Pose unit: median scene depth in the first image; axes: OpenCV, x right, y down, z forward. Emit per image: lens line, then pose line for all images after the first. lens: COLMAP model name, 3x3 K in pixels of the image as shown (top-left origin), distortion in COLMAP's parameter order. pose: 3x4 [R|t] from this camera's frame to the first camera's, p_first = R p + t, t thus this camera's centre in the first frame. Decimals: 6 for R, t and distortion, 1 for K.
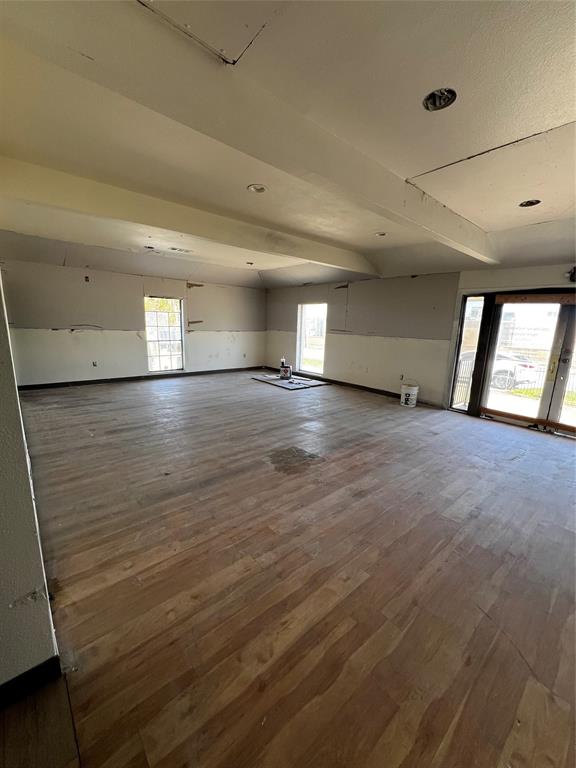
lens RADIAL K [[310.0, 0, 288.0], [0, 310.0, 384.0], [0, 0, 1]] dist [0.000769, -0.000008]
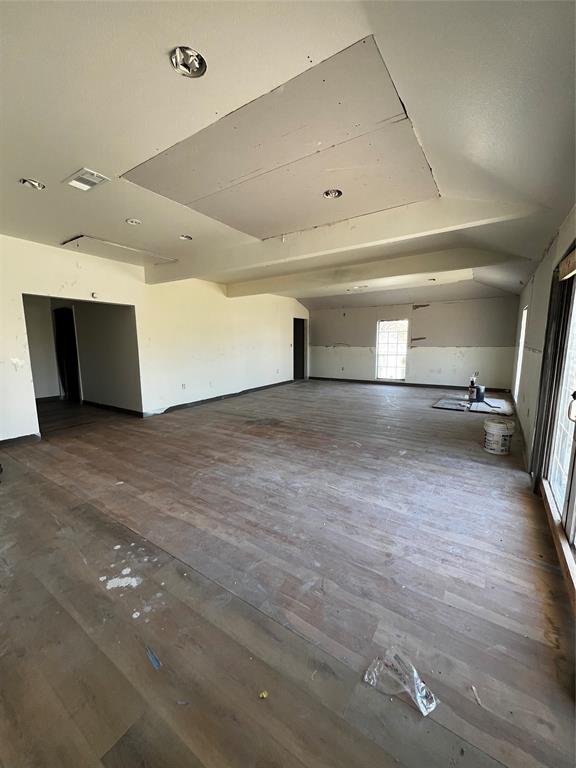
lens RADIAL K [[310.0, 0, 288.0], [0, 310.0, 384.0], [0, 0, 1]] dist [0.000769, -0.000008]
pose [[0.251828, 0.099060, -0.962689, 0.851302], [-0.167565, 0.984186, 0.057439, -0.033483], [0.953155, 0.146848, 0.264445, 0.362618]]
